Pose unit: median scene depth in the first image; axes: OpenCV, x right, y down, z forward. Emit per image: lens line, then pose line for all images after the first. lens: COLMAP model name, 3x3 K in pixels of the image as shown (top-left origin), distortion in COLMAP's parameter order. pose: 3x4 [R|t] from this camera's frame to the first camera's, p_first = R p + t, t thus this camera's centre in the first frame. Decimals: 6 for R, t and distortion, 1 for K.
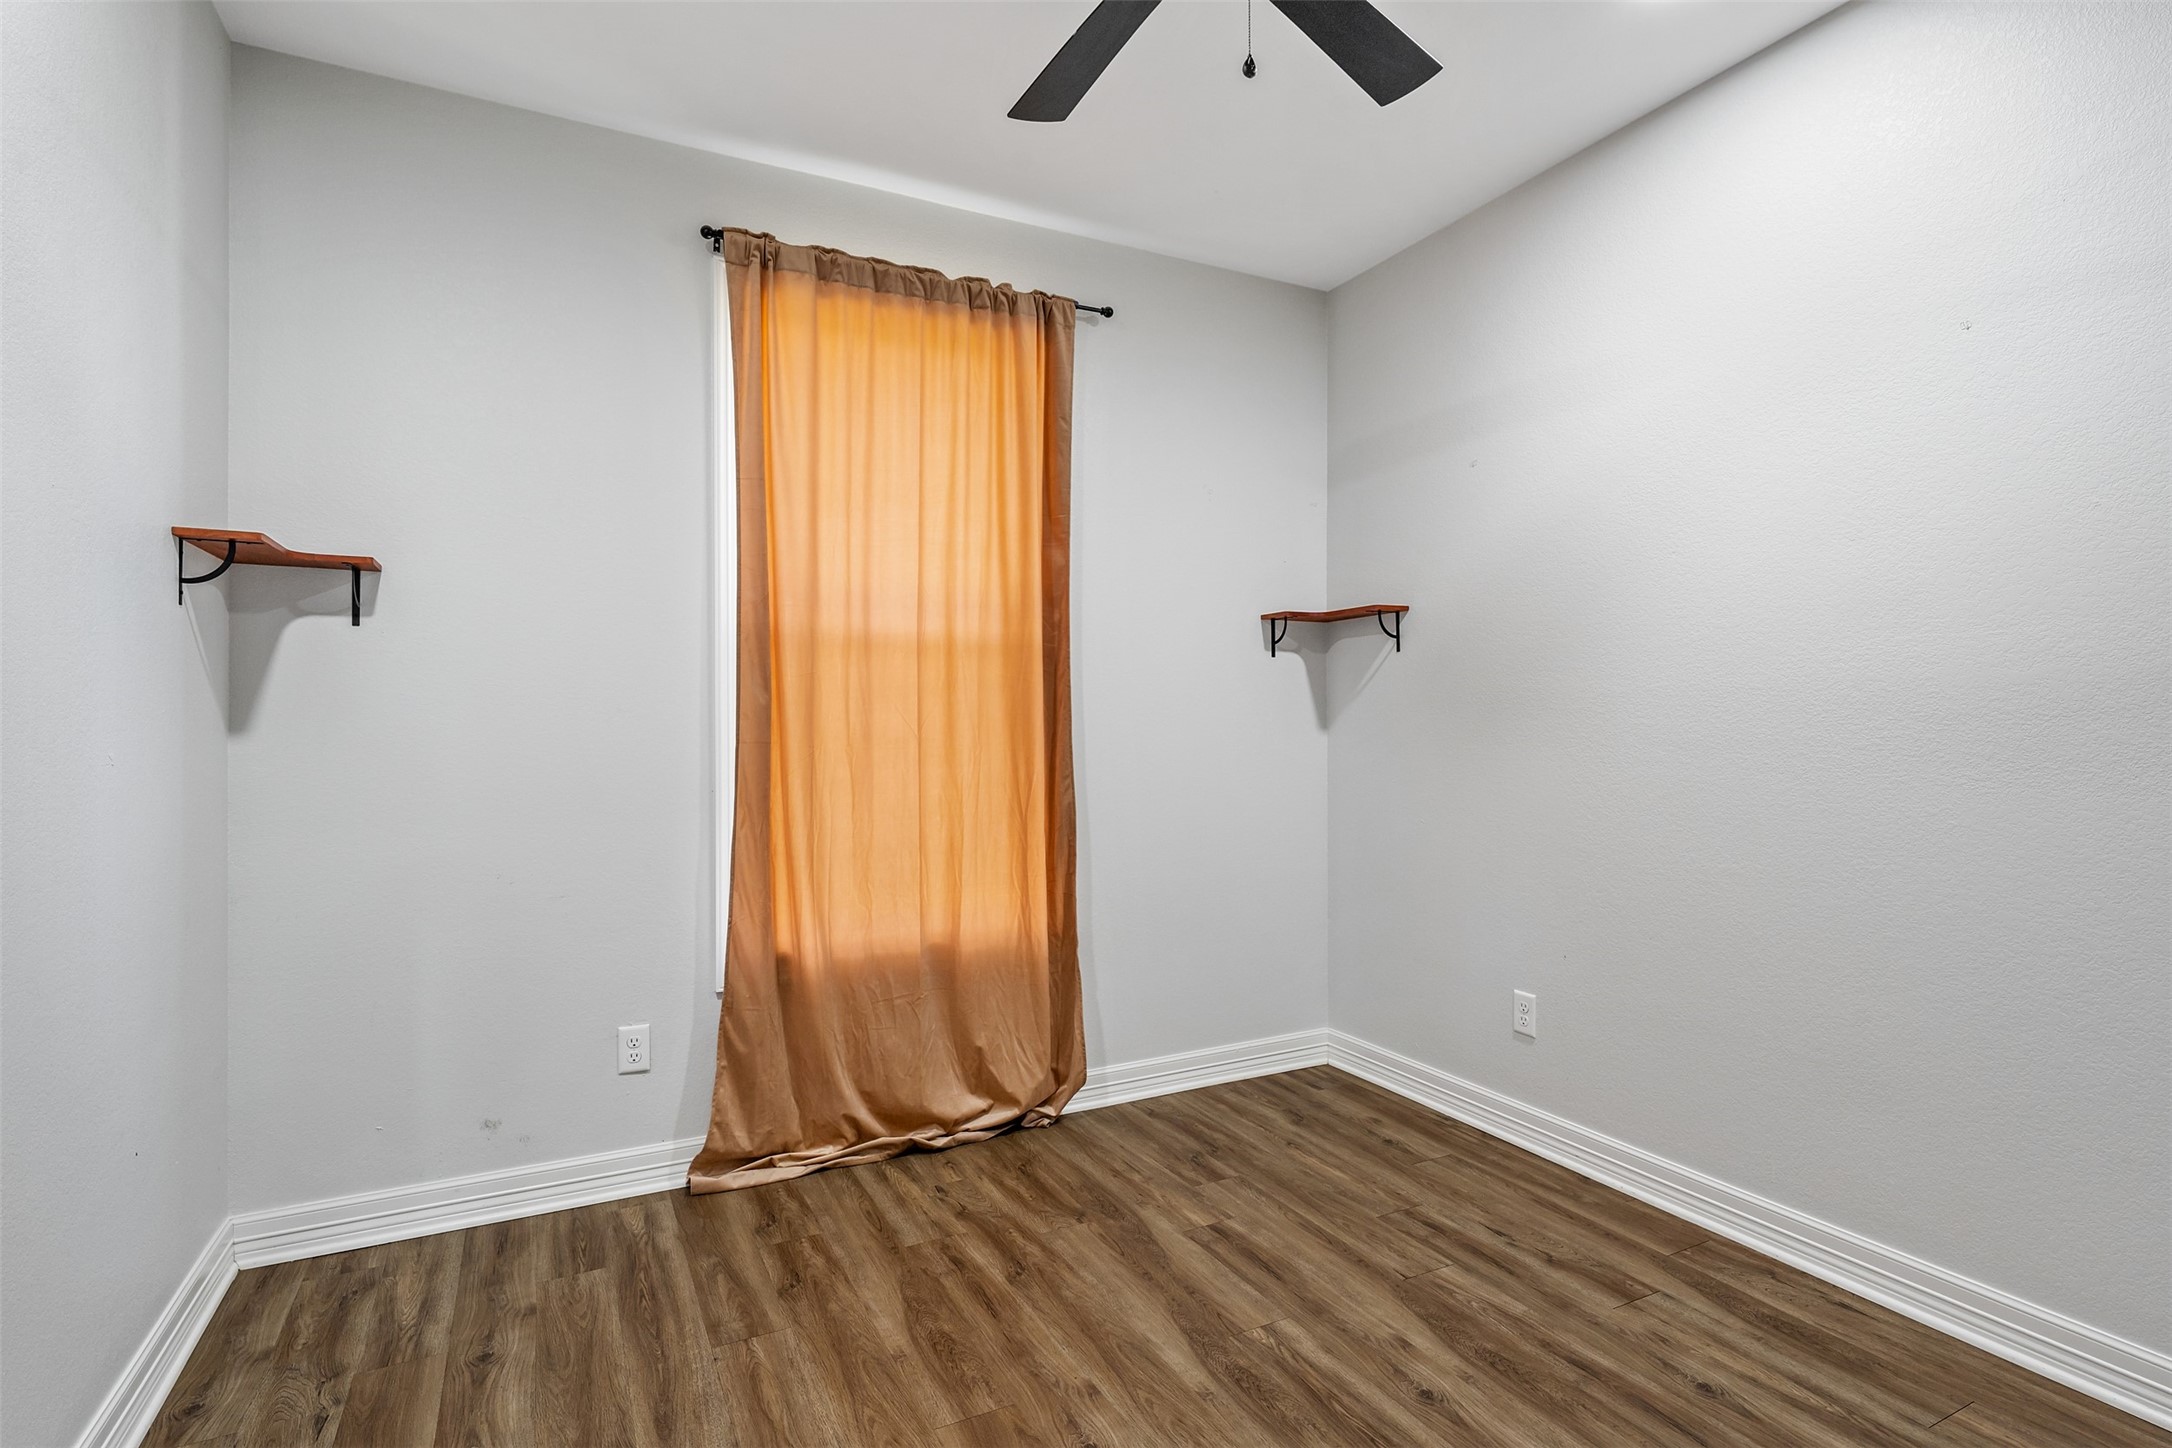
lens RADIAL K [[1075.4, 0, 1079.8], [0, 1075.4, 731.5], [0, 0, 1]] dist [0.000269, 0.000371]
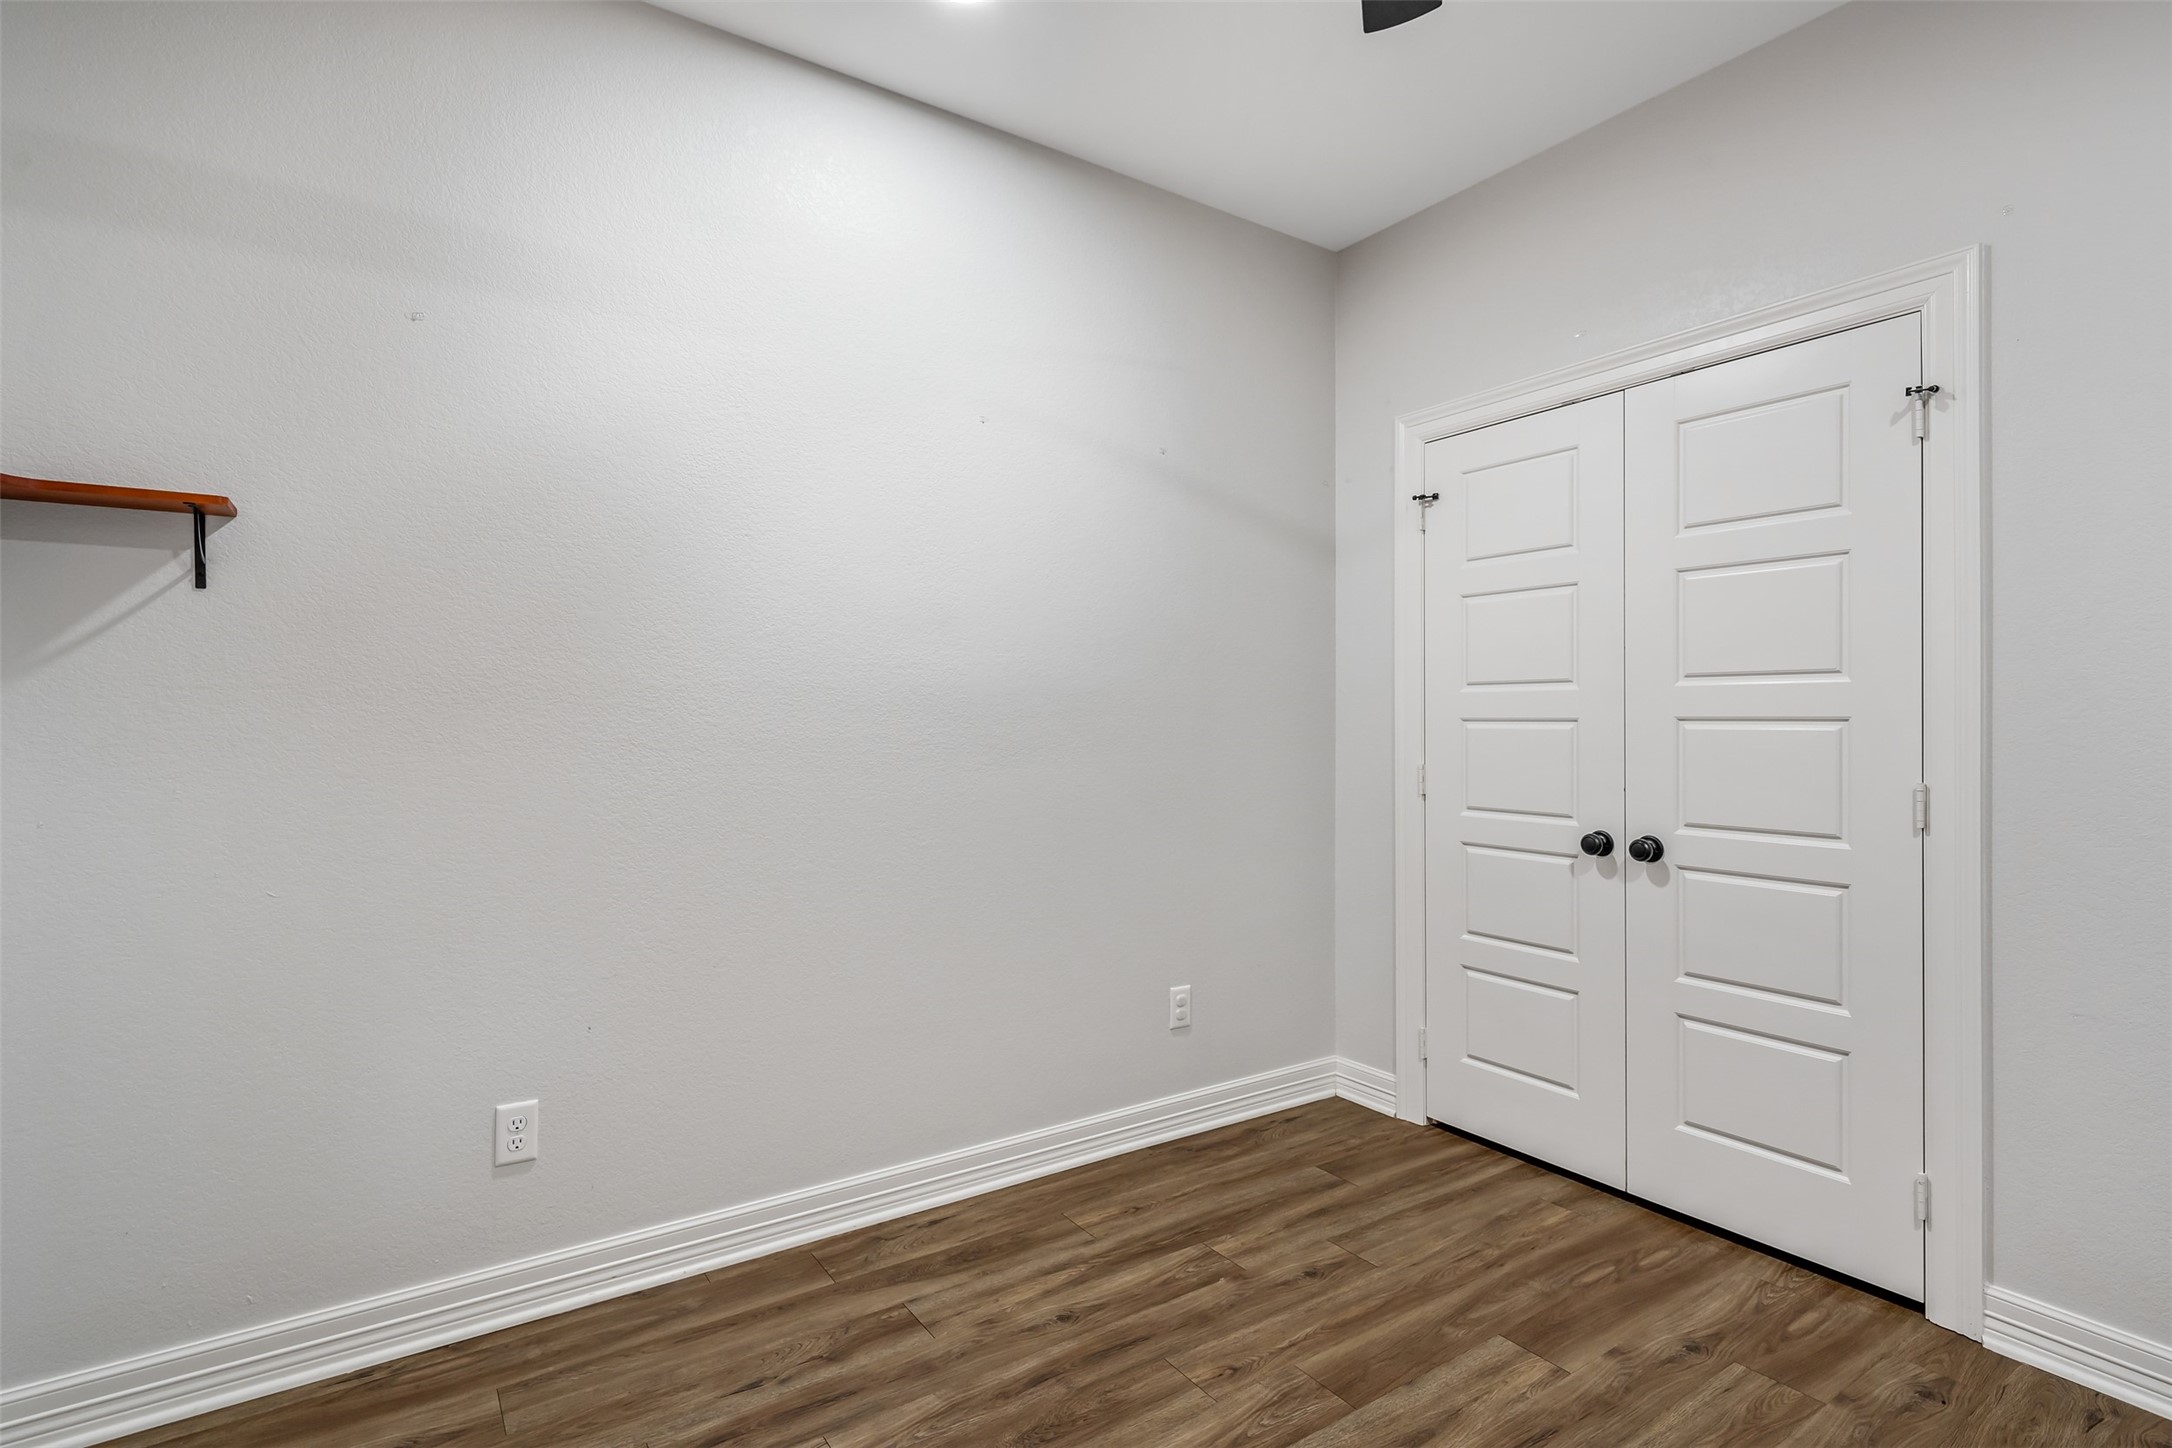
lens RADIAL K [[1075.4, 0, 1093.3], [0, 1075.4, 714.8], [0, 0, 1]] dist [0.000269, 0.000371]
pose [[-0.143749, 0.000551, 0.989614, -0.451386], [0.004235, 0.999991, 0.000058, -0.014385], [-0.989605, 0.004199, -0.143750, 0.961438]]
